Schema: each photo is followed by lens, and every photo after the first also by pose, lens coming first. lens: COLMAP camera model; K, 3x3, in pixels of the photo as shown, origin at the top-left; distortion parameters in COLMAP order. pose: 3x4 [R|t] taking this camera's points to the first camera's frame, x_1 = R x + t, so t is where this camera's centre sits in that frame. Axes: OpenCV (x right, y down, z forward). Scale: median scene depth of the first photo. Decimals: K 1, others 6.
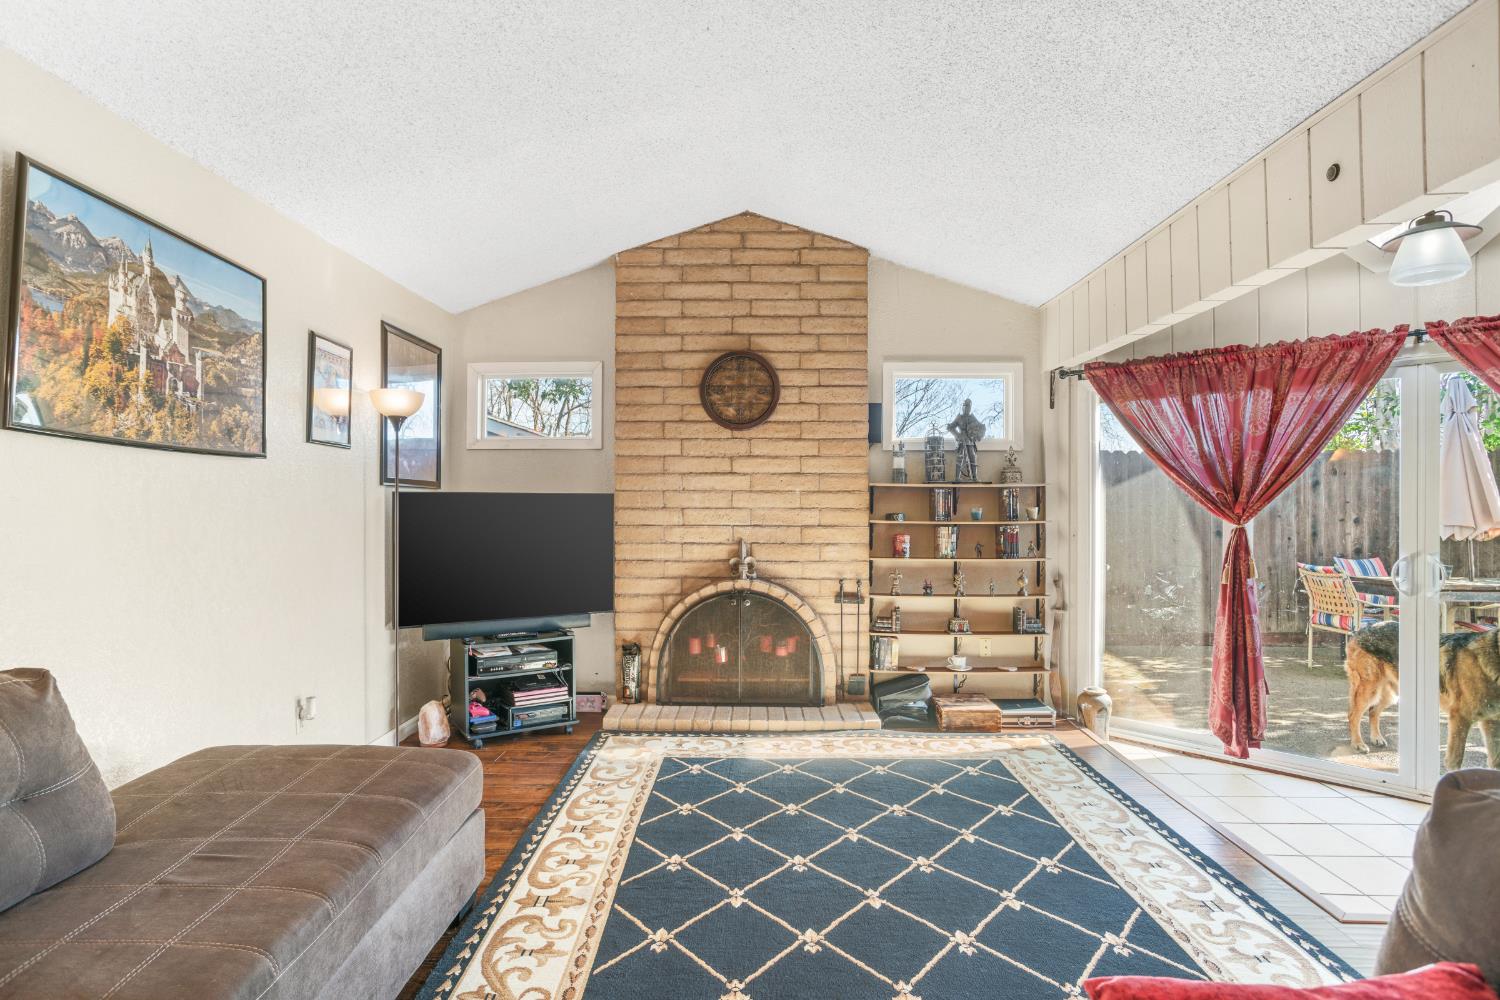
lens RADIAL K [[780.5, 0, 751.8], [0, 780.5, 505.9], [0, 0, 1]] dist [-0.058566, 0.041124]
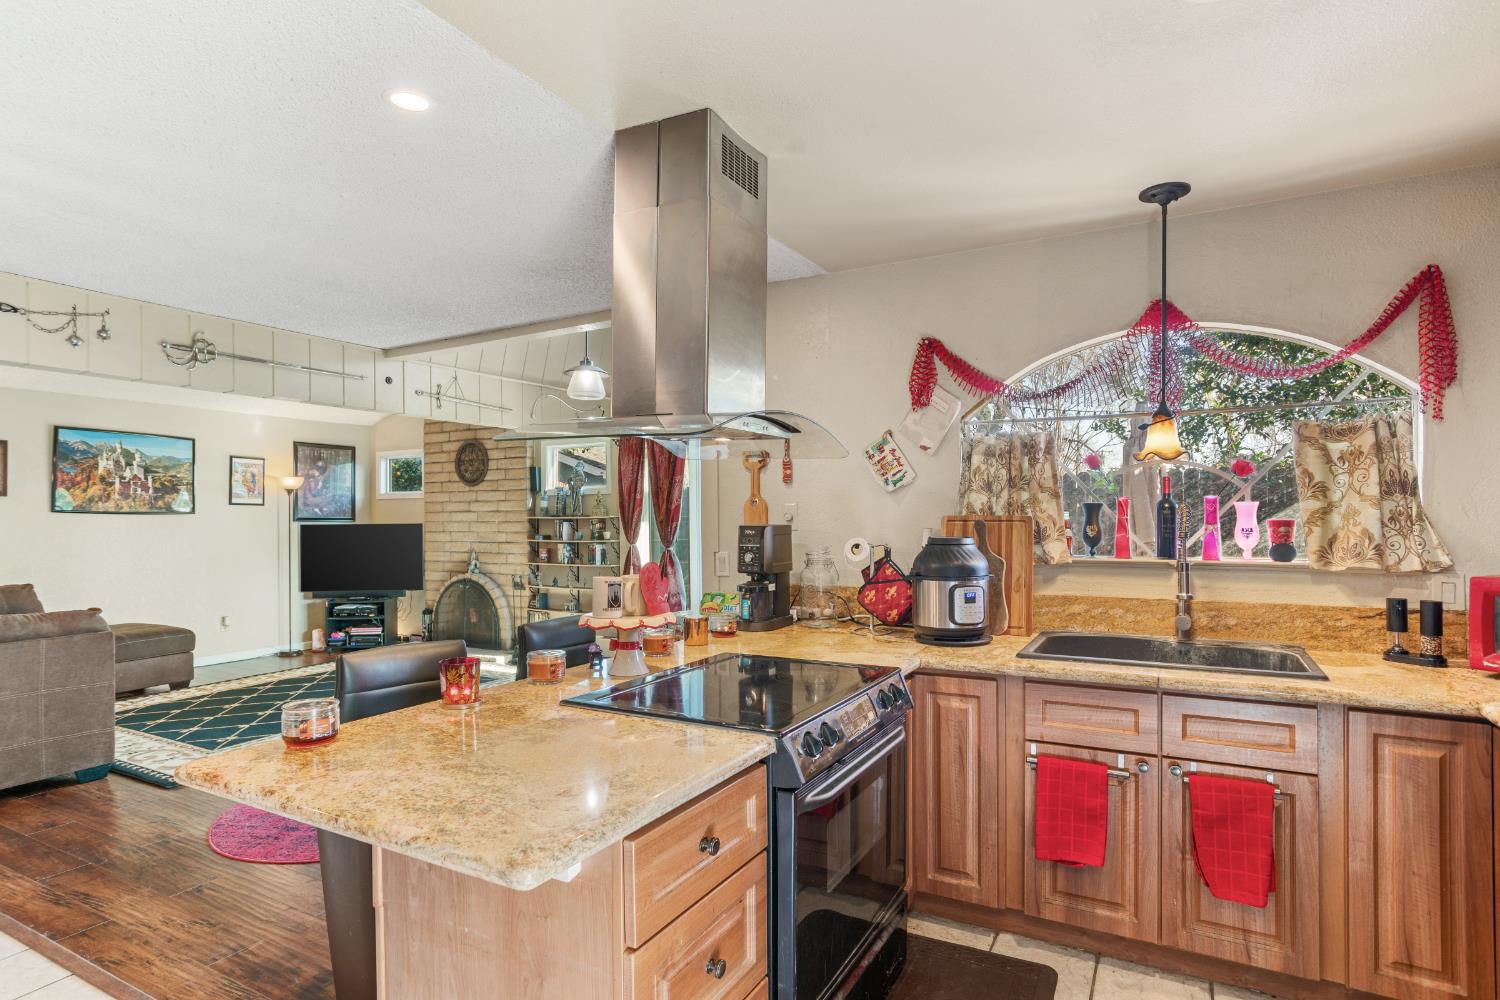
lens RADIAL K [[788.2, 0, 766.9], [0, 788.2, 513.9], [0, 0, 1]] dist [-0.039833, 0.037274]
pose [[0.888771, -0.010583, -0.458230, 1.356015], [0.008246, 0.999941, -0.007100, -0.018678], [0.458278, 0.002532, 0.888805, -0.233119]]
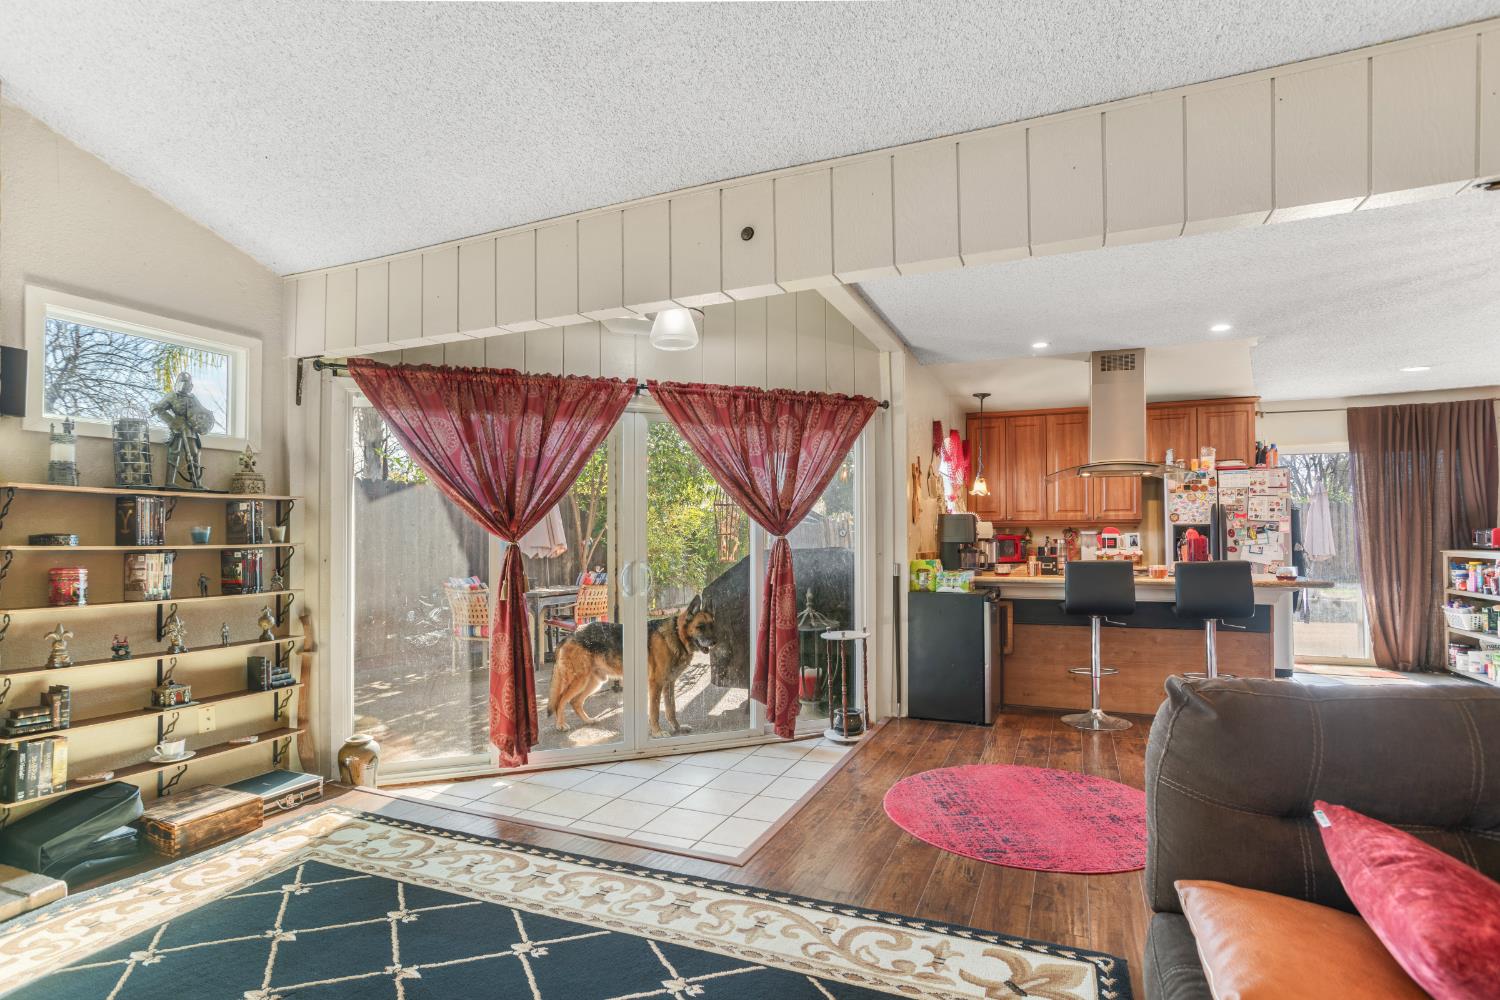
lens RADIAL K [[743.2, 0, 747.7], [0, 743.2, 526.3], [0, 0, 1]] dist [-0.035859, 0.028600]
pose [[0.383822, 0.008022, 0.923372, -0.144563], [0.009784, 0.999871, -0.012753, 0.016236], [-0.923355, 0.013930, 0.383694, 0.273903]]
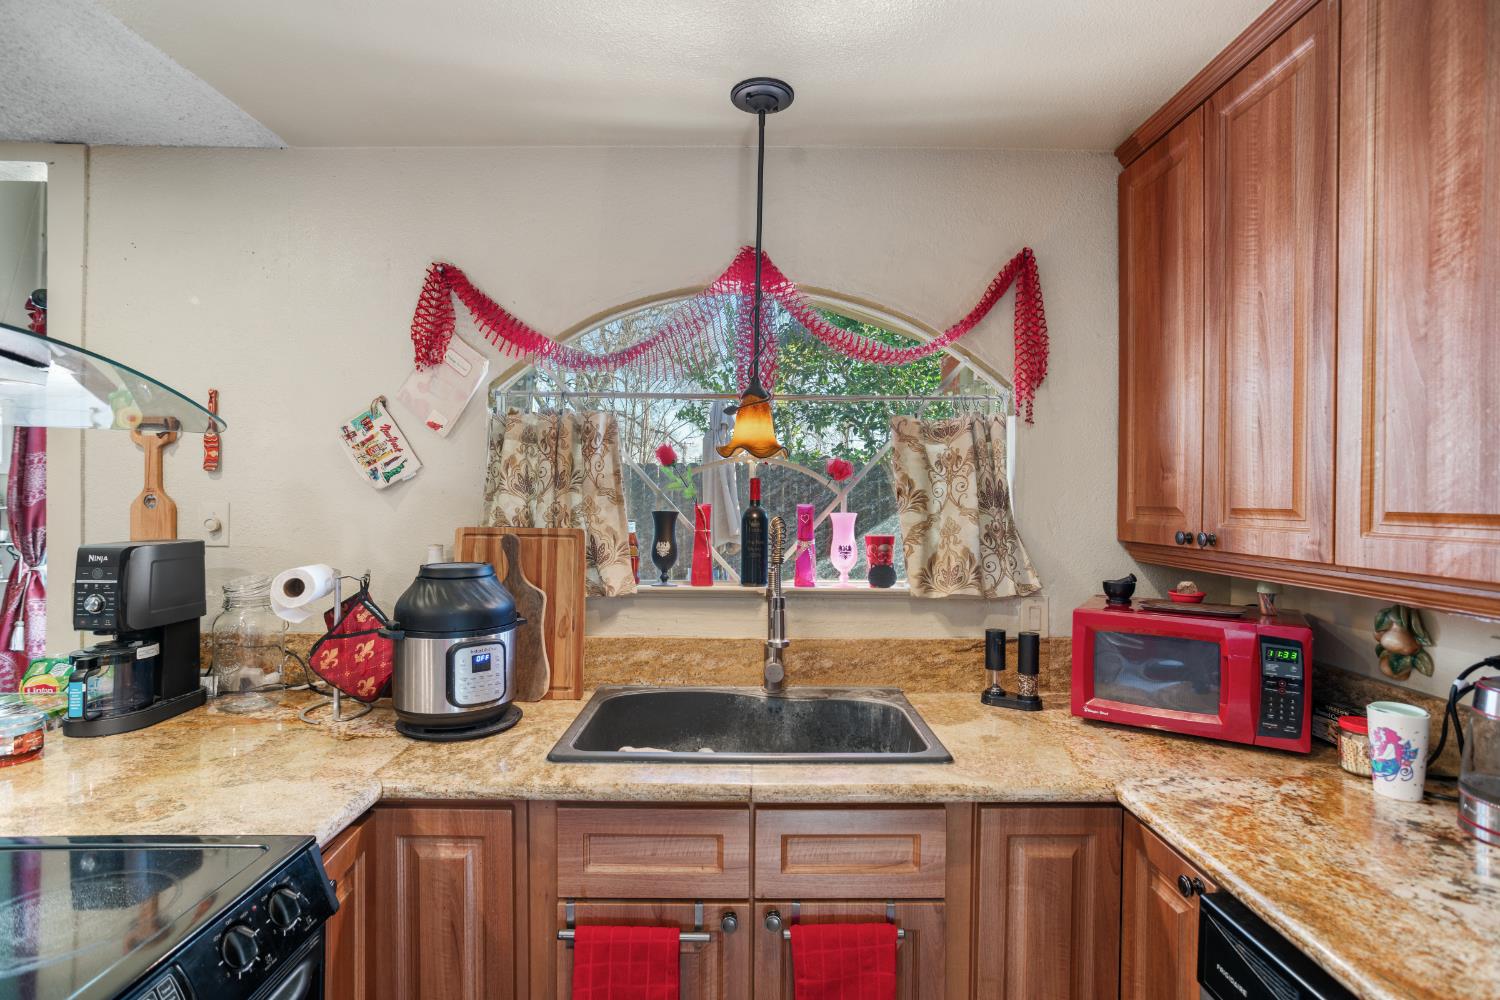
lens RADIAL K [[730.7, 0, 749.7], [0, 730.7, 496.9], [0, 0, 1]] dist [-0.059211, 0.035579]
pose [[0.999818, 0.001173, 0.019043, 1.342061], [-0.001116, 0.999995, -0.002991, -0.037334], [-0.019047, 0.002969, 0.999814, 0.015064]]
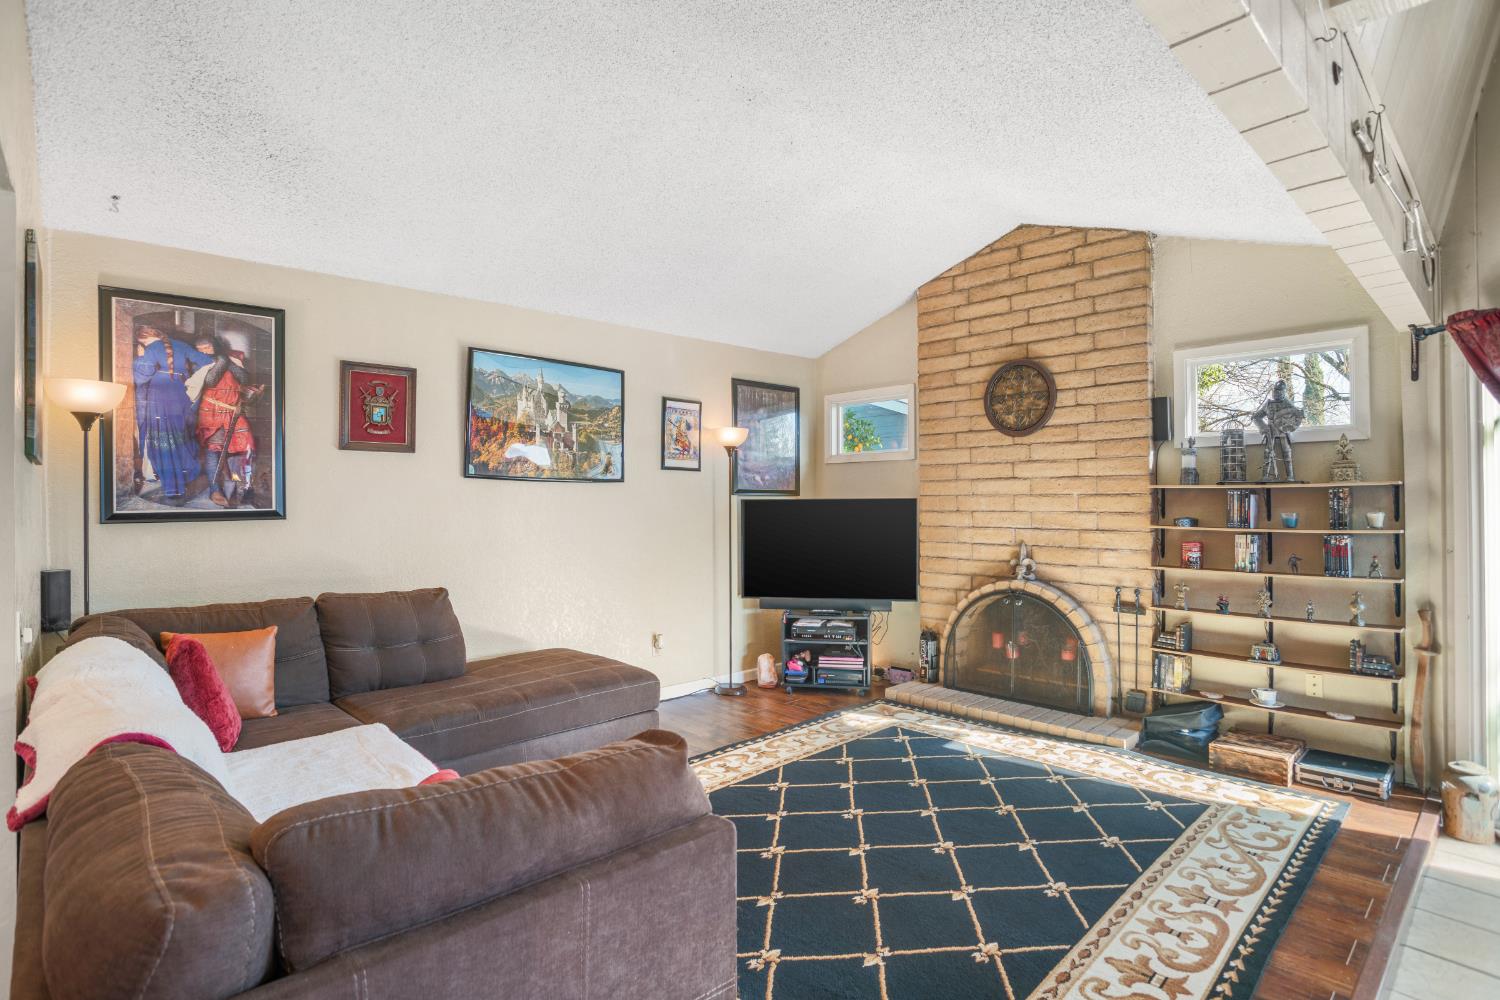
lens RADIAL K [[760.1, 0, 750.0], [0, 760.1, 500.0], [0, 0, 1]] dist [-0.062453, 0.031890]
pose [[0.699825, -0.005015, -0.714296, 0.453494], [0.005365, 0.999984, -0.001765, -0.012704], [0.714294, -0.002597, 0.699841, 0.041103]]
